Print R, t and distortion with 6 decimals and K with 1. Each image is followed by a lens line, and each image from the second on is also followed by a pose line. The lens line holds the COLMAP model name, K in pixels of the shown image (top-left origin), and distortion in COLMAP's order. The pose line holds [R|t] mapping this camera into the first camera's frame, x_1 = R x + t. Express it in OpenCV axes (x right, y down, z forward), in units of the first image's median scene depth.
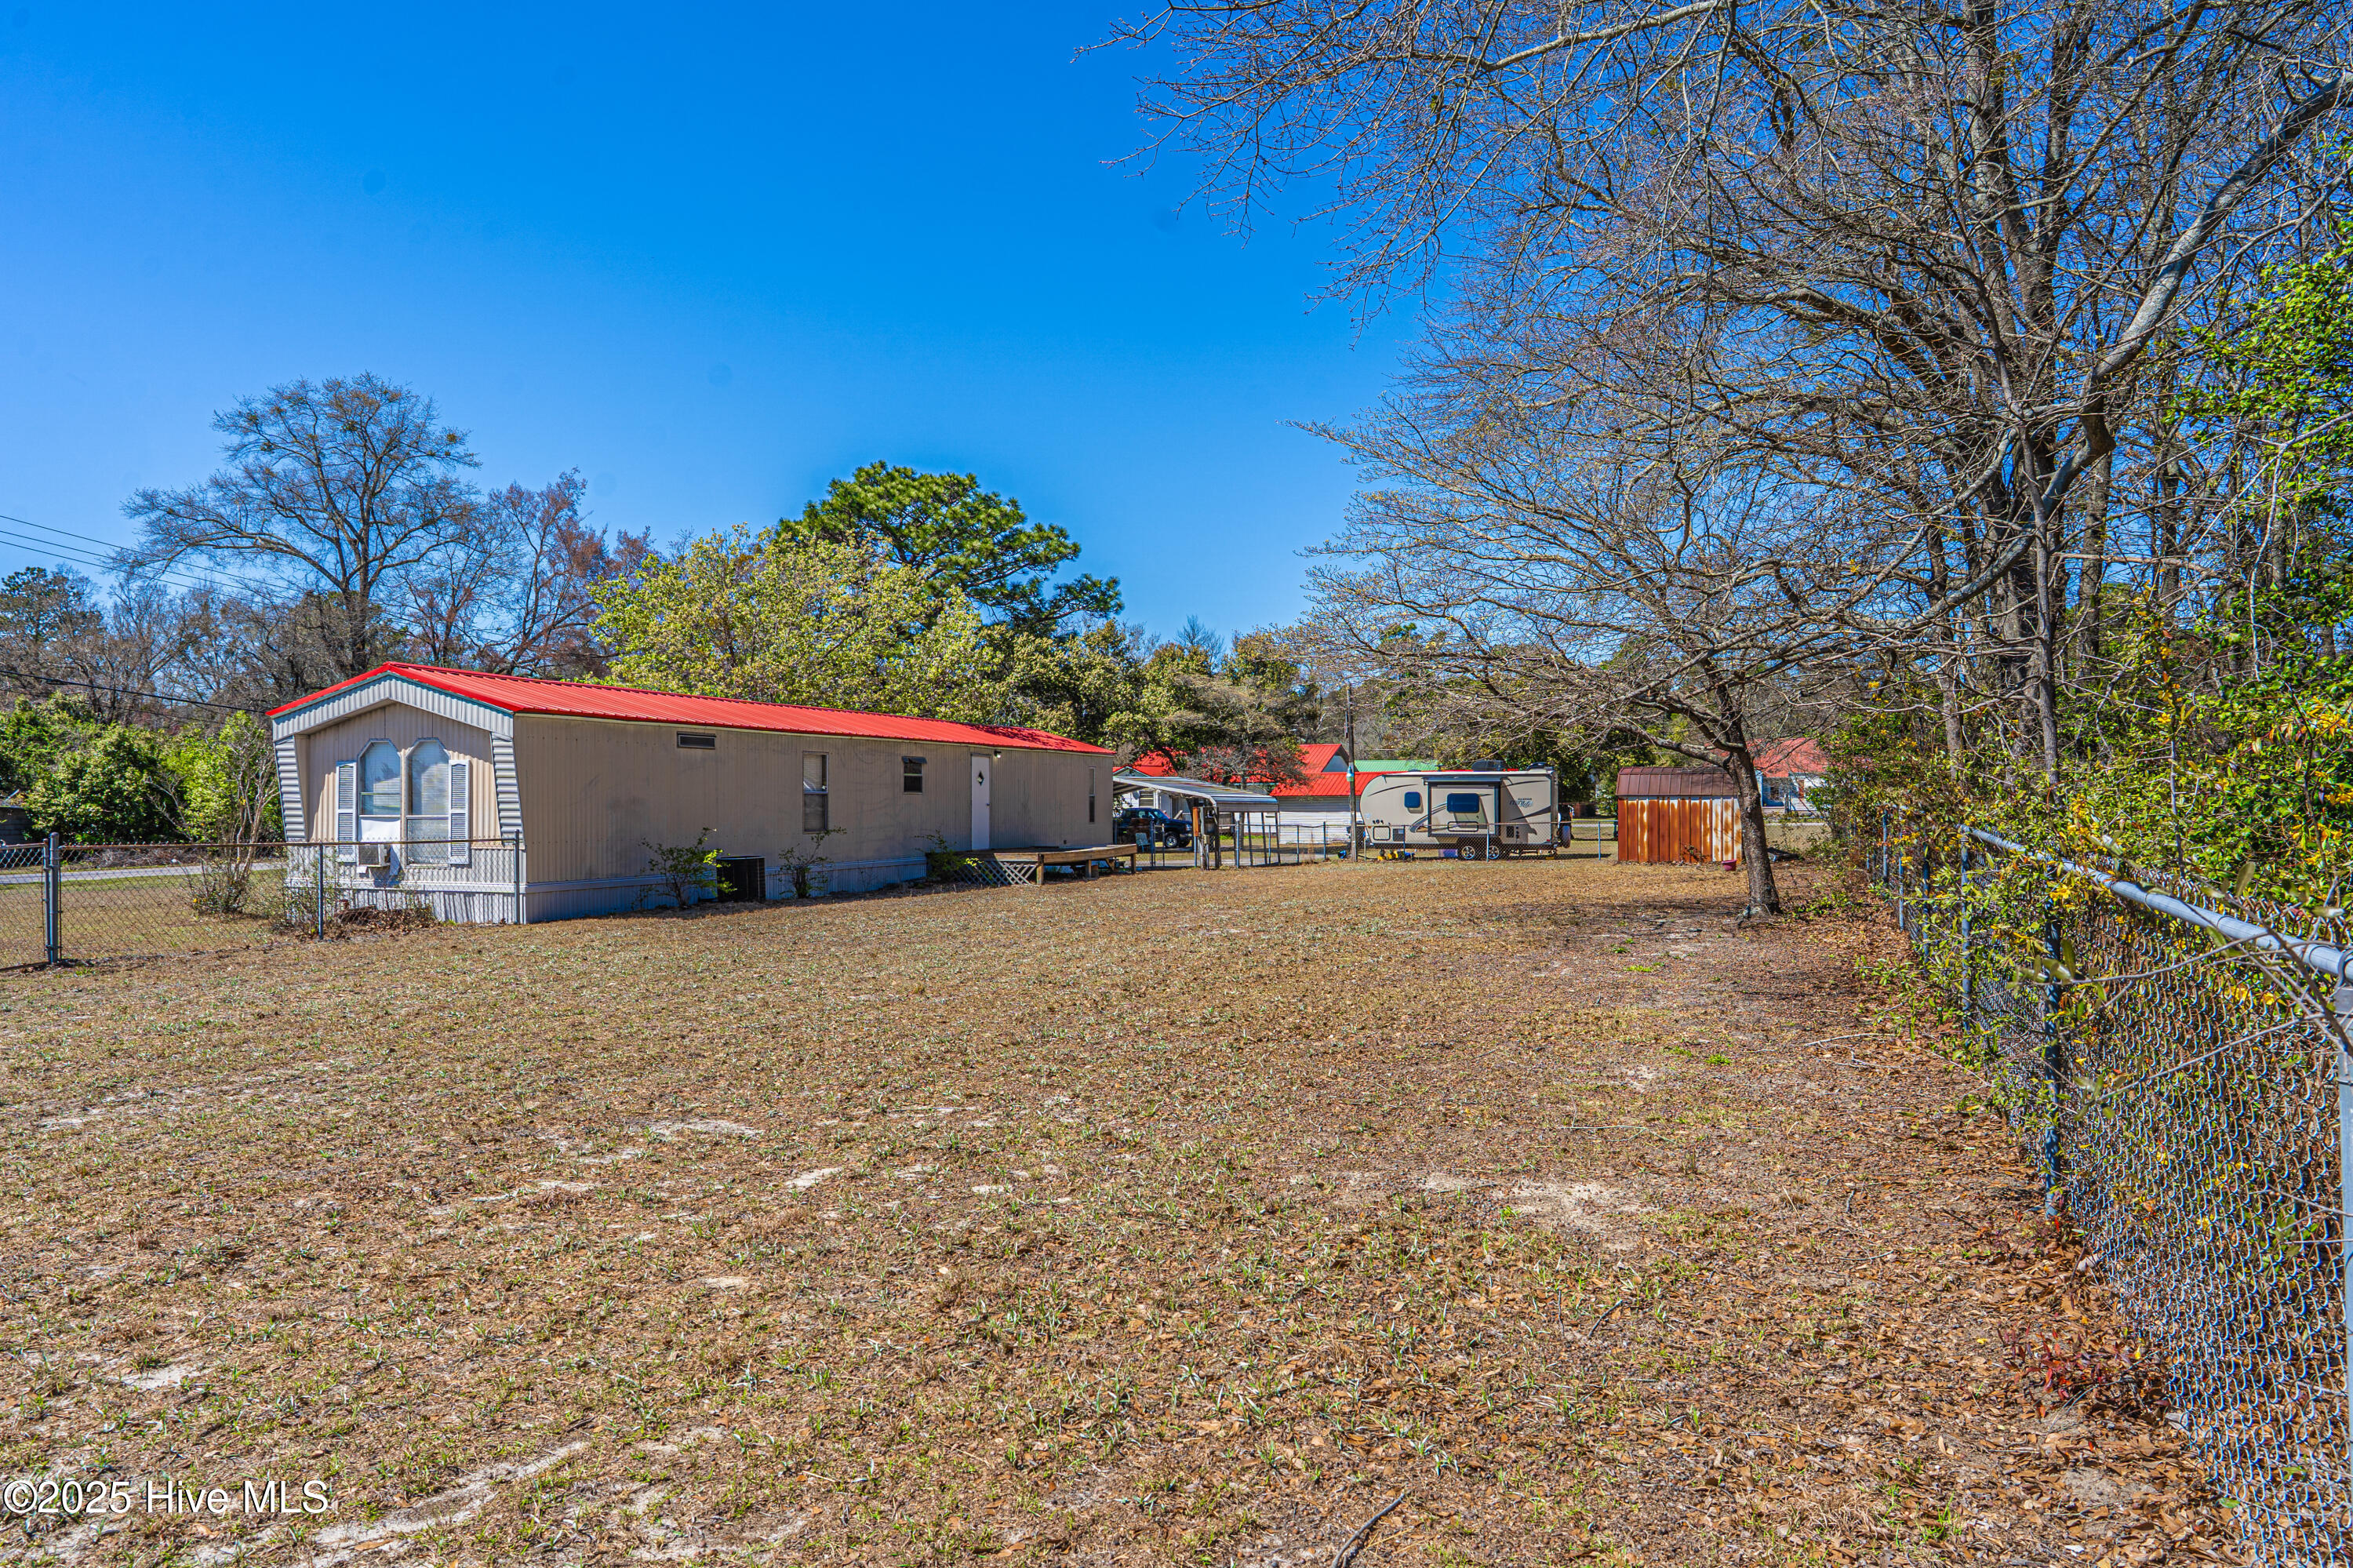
lens RADIAL K [[1575.3, 0, 1164.5], [0, 1575.3, 796.8], [0, 0, 1]] dist [-0.003689, 0.001213]
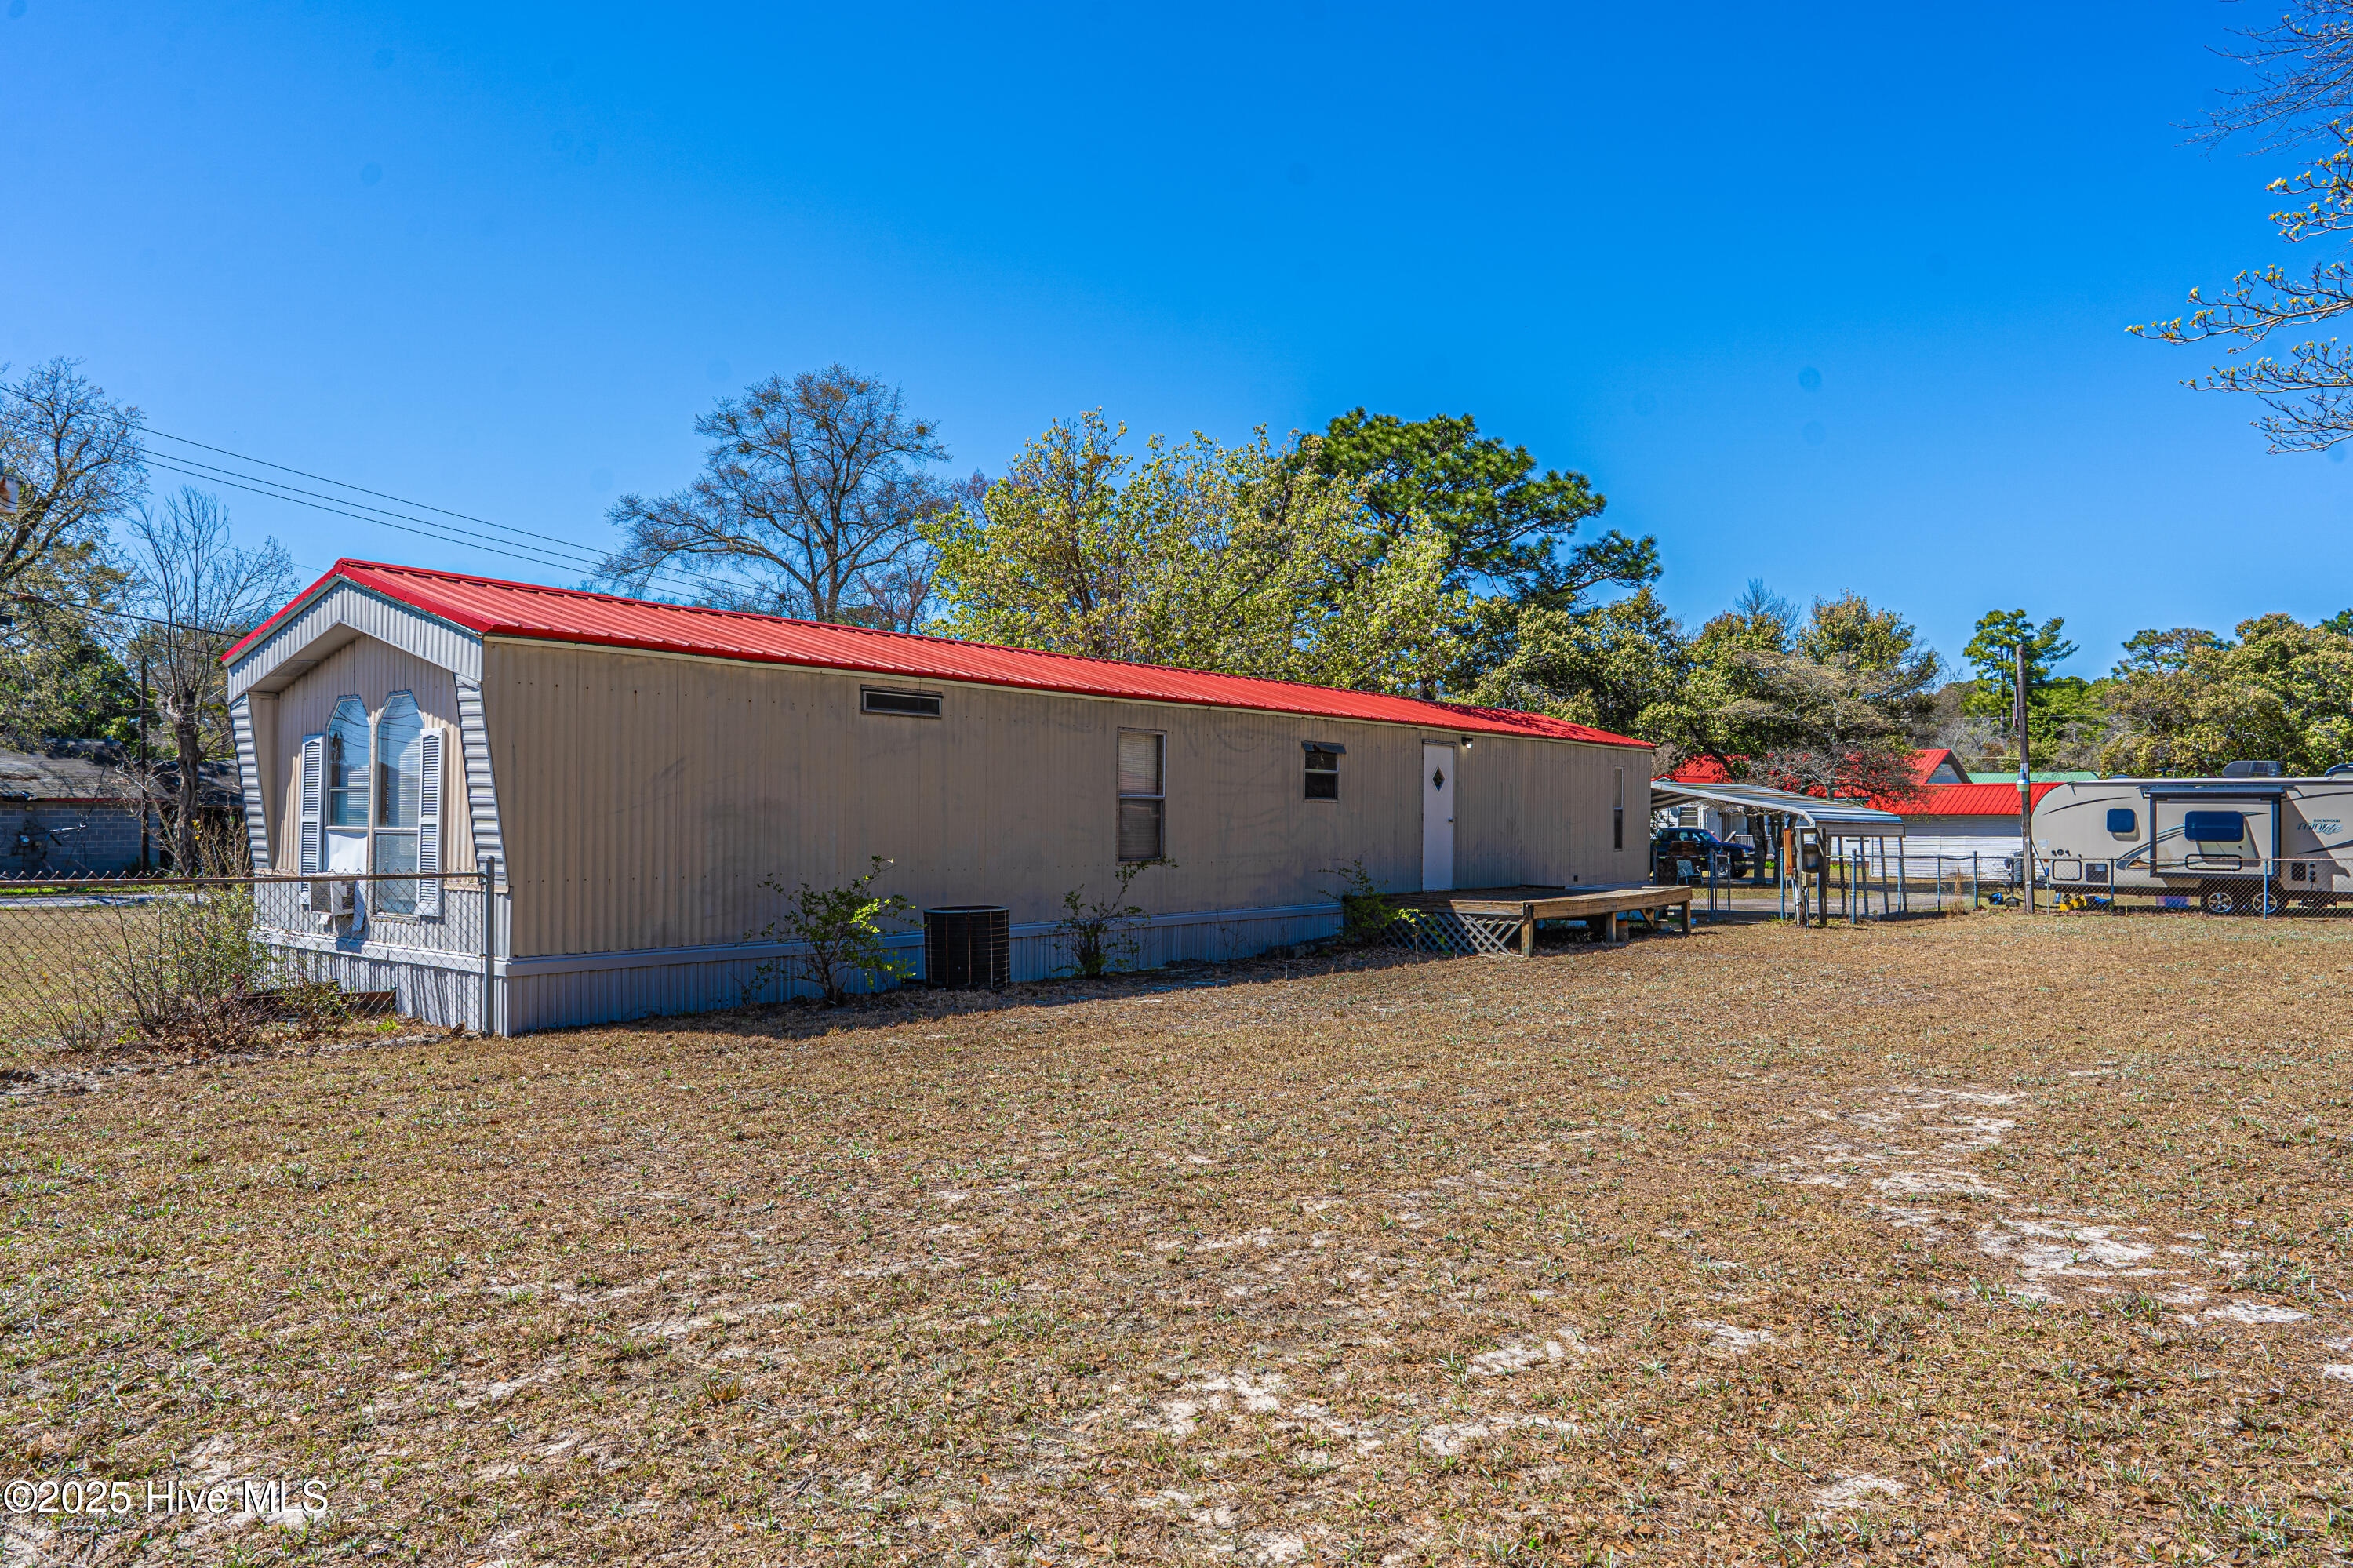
lens RADIAL K [[1575.3, 0, 1164.5], [0, 1575.3, 796.8], [0, 0, 1]] dist [-0.003689, 0.001213]
pose [[0.946824, 0.005038, -0.321713, -0.008441], [-0.008483, 0.999921, -0.009307, 0.001294], [0.321641, 0.011542, 0.946791, 0.191122]]
